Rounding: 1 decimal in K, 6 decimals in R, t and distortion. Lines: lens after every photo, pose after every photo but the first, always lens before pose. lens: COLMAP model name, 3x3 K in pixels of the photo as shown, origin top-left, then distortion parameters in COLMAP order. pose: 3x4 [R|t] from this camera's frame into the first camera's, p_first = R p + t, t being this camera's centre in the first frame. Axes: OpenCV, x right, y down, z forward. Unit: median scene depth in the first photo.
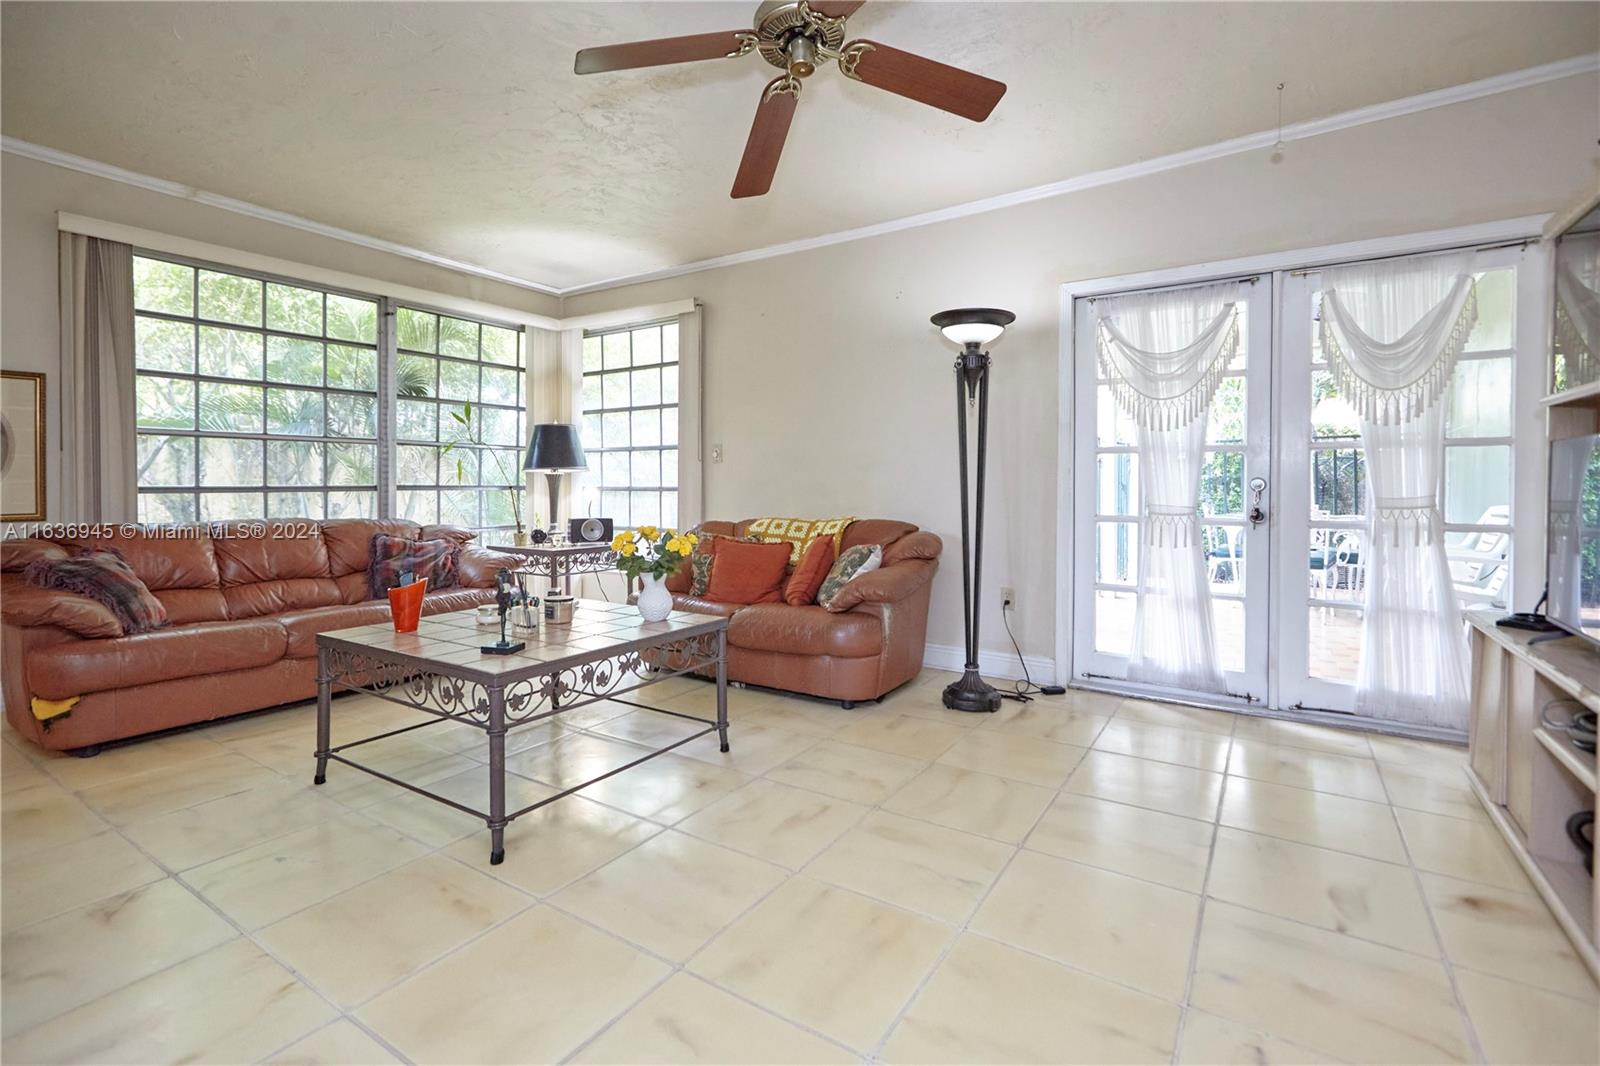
lens RADIAL K [[730.4, 0, 799.6], [0, 730.4, 492.2], [0, 0, 1]] dist [0.000507, 0.000066]
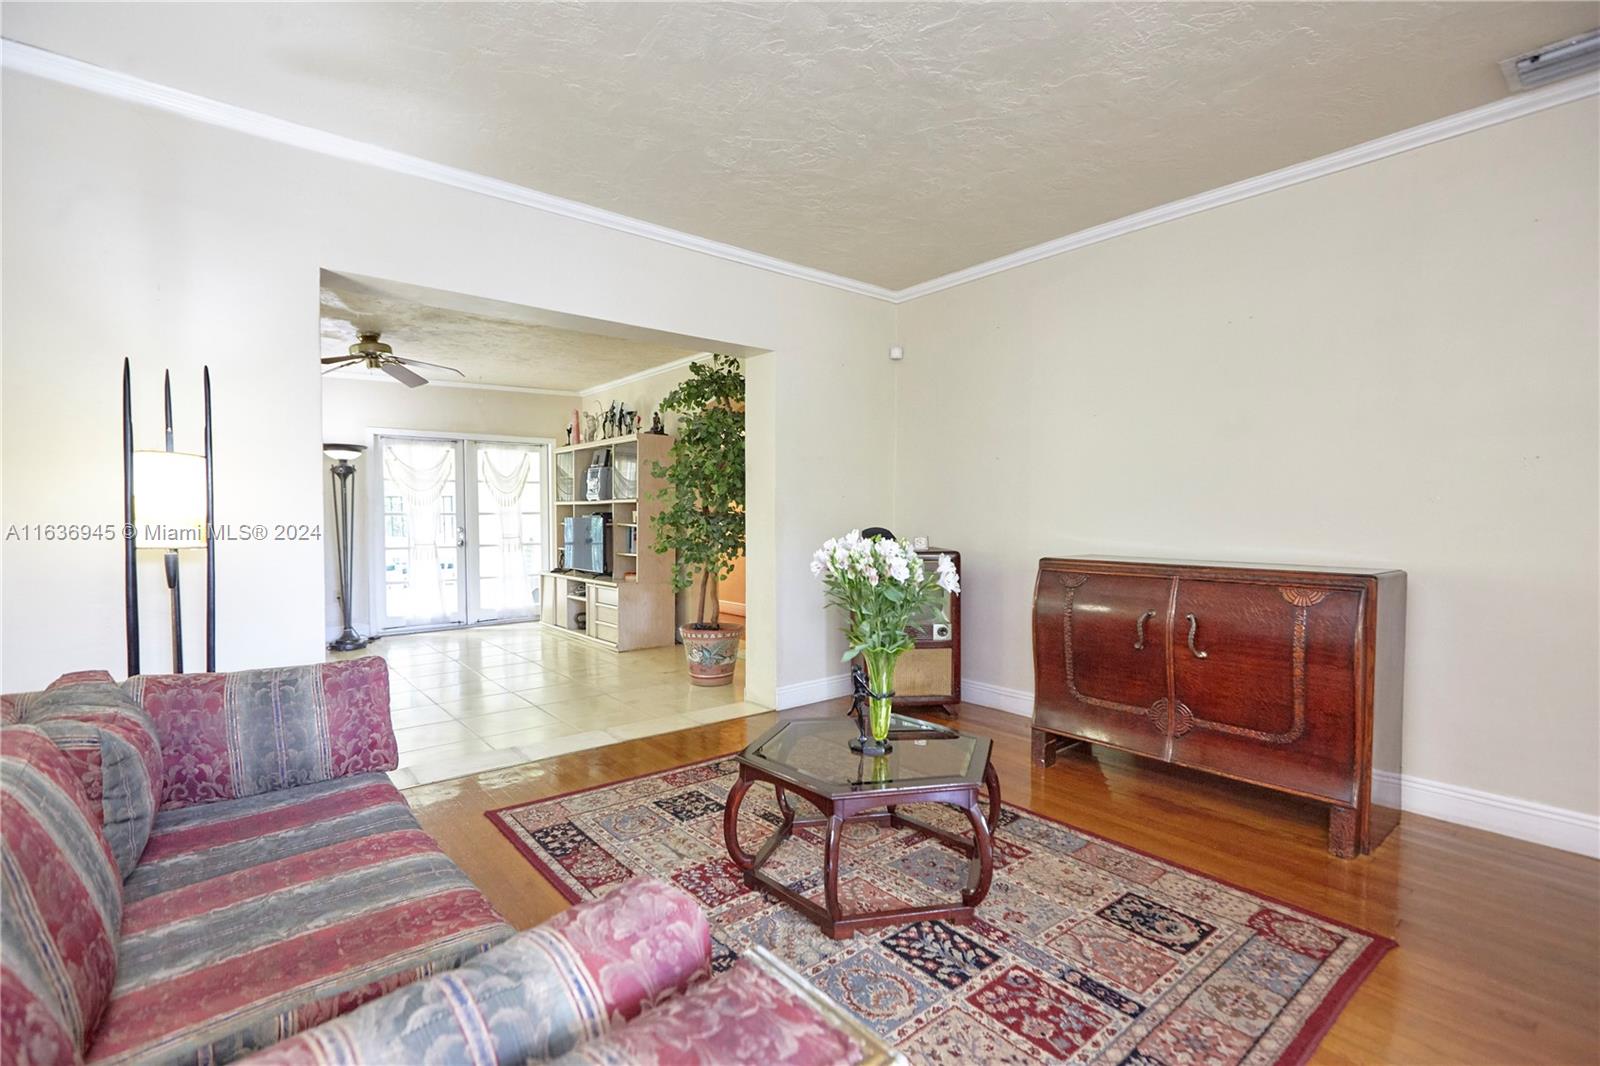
lens RADIAL K [[732.0, 0, 798.3], [0, 732.0, 537.3], [0, 0, 1]] dist [0.000363, -0.000230]
pose [[0.301267, -0.033208, 0.952961, -1.163766], [0.016107, 0.999428, 0.029735, -0.036721], [-0.953404, 0.006391, 0.301630, -0.667091]]
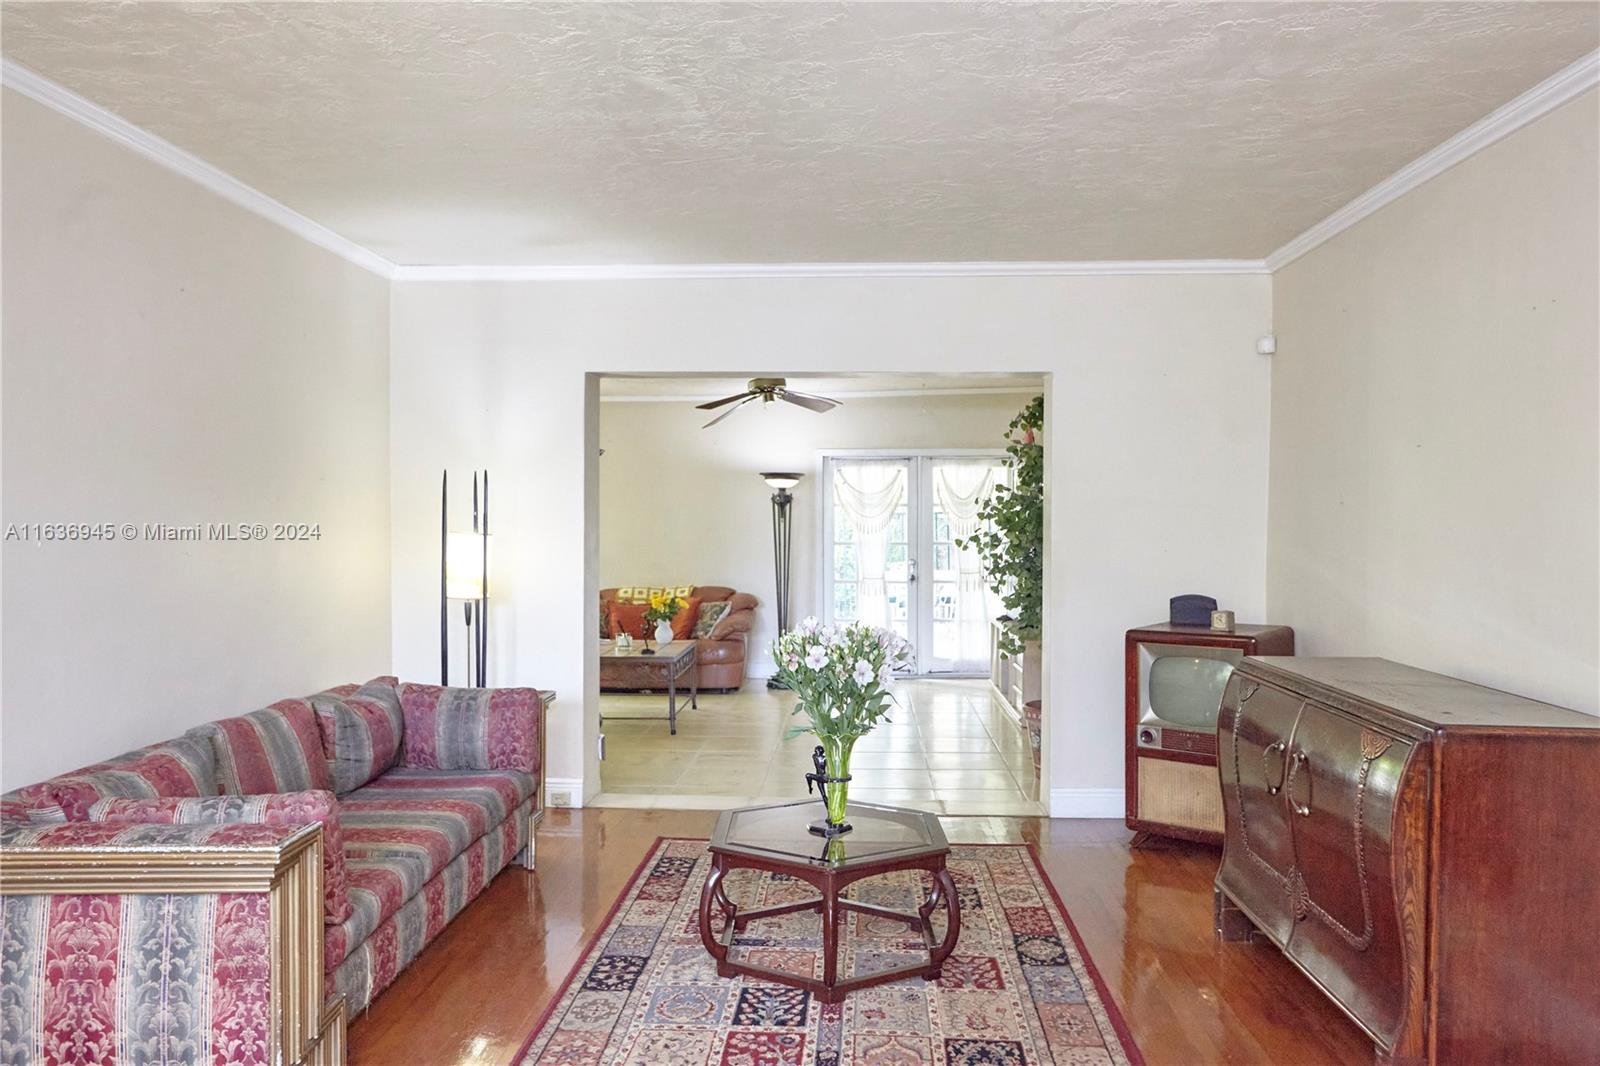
lens RADIAL K [[1131.0, 0, 800.0], [0, 1131.0, 533.0], [0, 0, 1]] dist [-0.047766, 0.088620]
pose [[0.865824, -0.010499, 0.500238, -1.067183], [0.008777, 0.999945, 0.005795, -0.101849], [-0.500271, -0.000627, 0.865869, -1.370568]]
